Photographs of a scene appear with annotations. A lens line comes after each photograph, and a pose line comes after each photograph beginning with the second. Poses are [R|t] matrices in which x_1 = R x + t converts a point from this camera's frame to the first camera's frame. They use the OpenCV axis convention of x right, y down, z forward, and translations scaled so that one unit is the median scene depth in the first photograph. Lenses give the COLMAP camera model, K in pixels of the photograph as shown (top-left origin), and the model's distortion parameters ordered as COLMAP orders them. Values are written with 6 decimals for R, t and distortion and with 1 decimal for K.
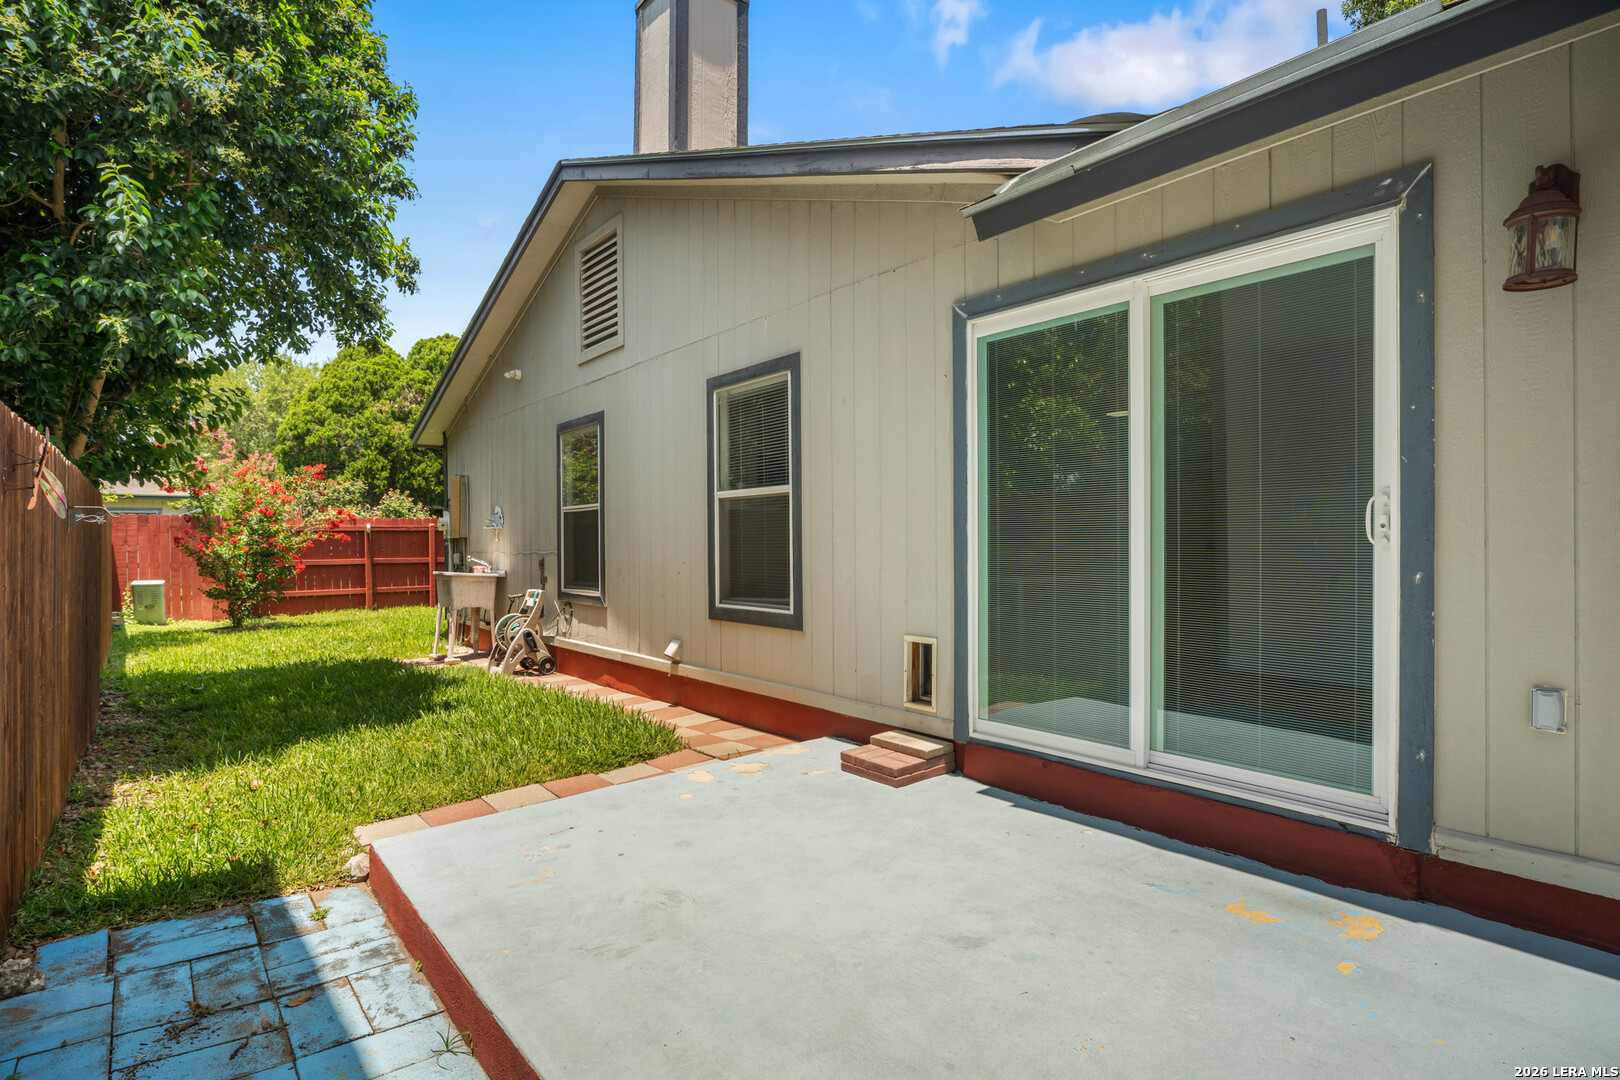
lens RADIAL K [[872.6, 0, 821.2], [0, 872.6, 545.7], [0, 0, 1]] dist [-0.013647, 0.002967]
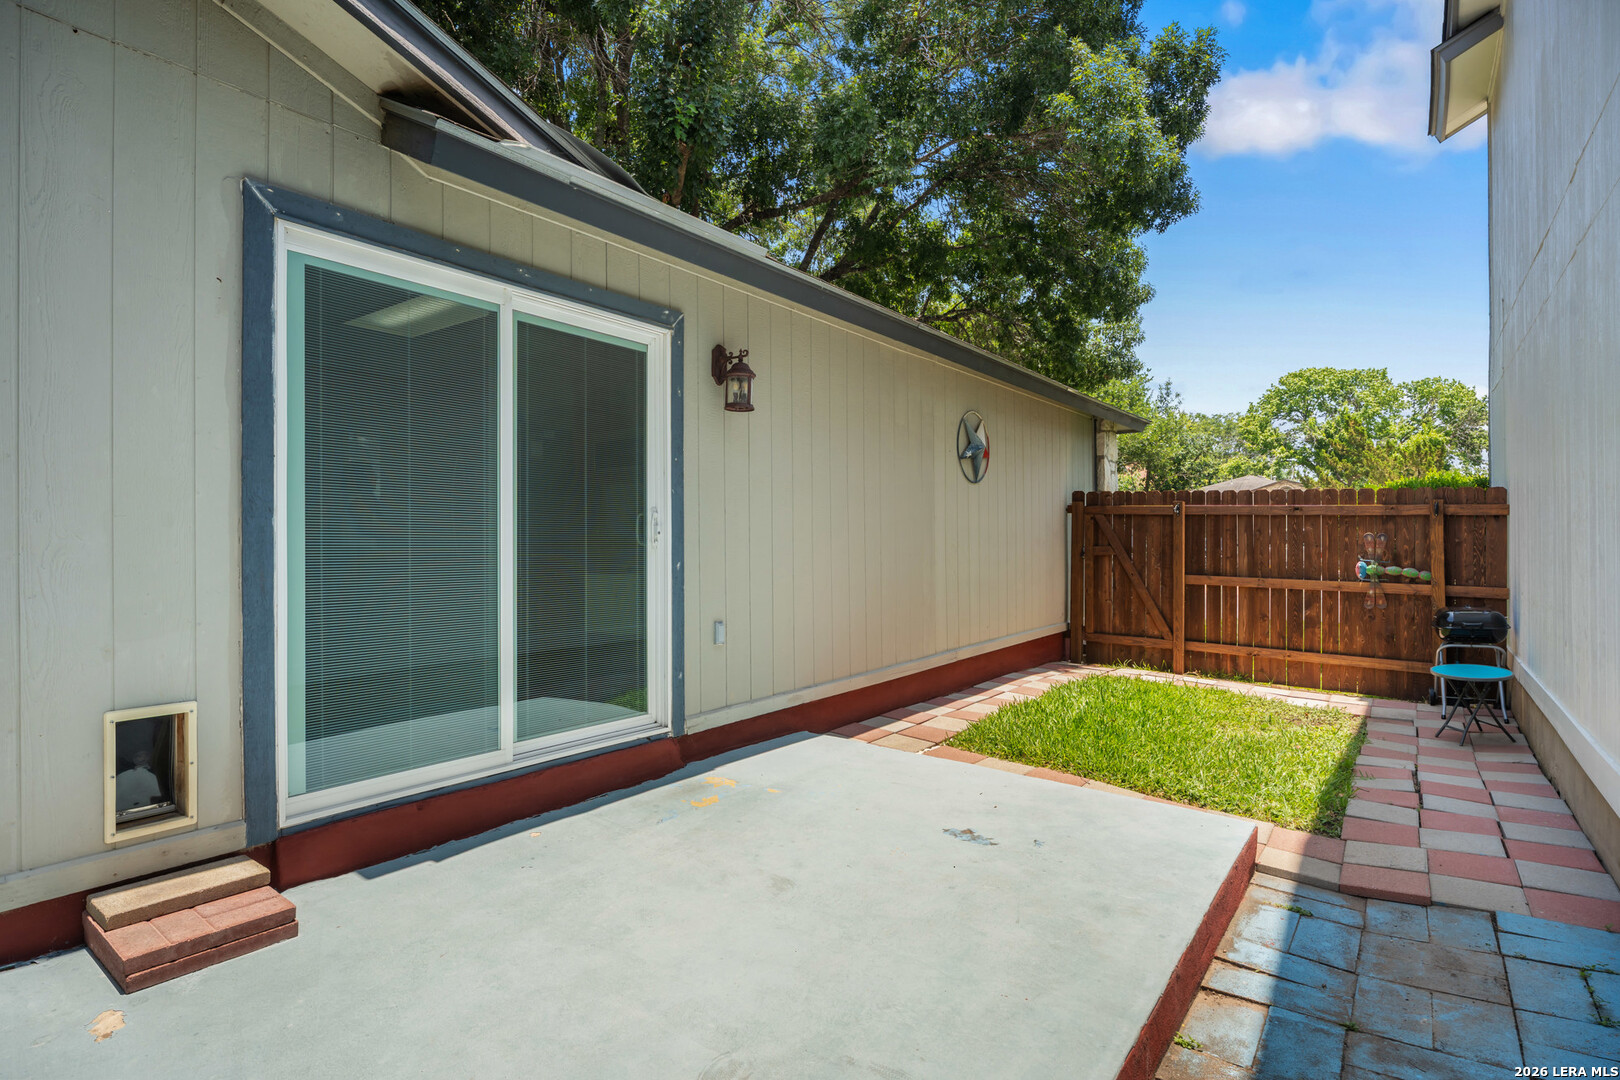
lens RADIAL K [[803.2, 0, 812.7], [0, 803.2, 545.4], [0, 0, 1]] dist [-0.009434, 0.001256]
pose [[-0.260706, 0.004931, 0.965406, -0.735837], [0.008537, 0.999960, -0.002802, 0.004064], [-0.965380, 0.007511, -0.260738, 1.030836]]
